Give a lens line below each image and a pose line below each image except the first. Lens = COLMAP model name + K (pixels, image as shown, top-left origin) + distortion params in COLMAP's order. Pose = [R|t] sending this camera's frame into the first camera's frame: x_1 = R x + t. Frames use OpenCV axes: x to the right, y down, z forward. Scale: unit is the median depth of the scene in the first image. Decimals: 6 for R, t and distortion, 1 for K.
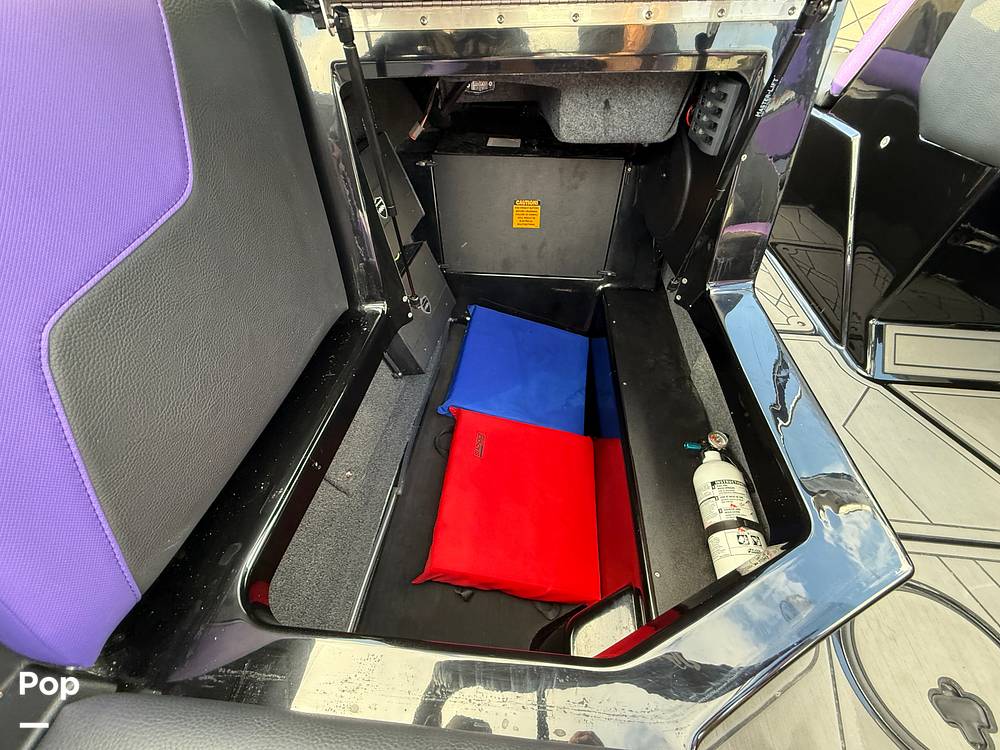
lens RADIAL K [[402.2, 0, 497.9], [0, 402.2, 371.1], [0, 0, 1]] dist [0.000141, -0.000278]
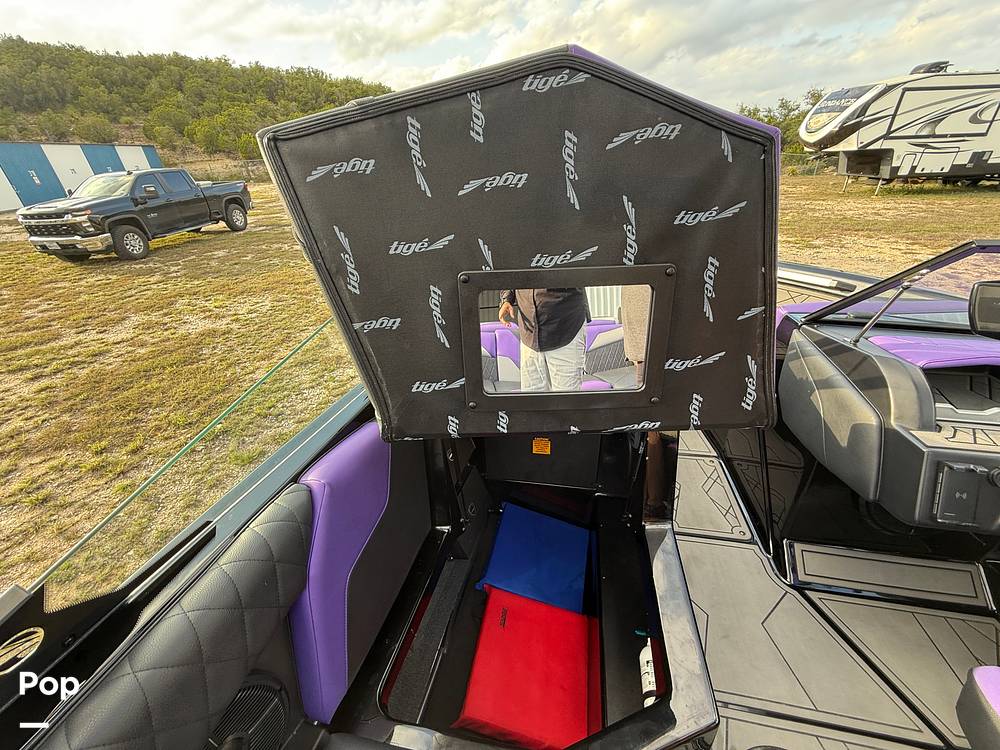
lens RADIAL K [[402.2, 0, 499.4], [0, 402.2, 373.9], [0, 0, 1]] dist [0.000141, -0.000278]
pose [[0.994401, 0.013568, -0.104795, 0.074022], [-0.046552, 0.946550, -0.319181, -0.165557], [0.094863, 0.322273, 0.941882, -0.574129]]
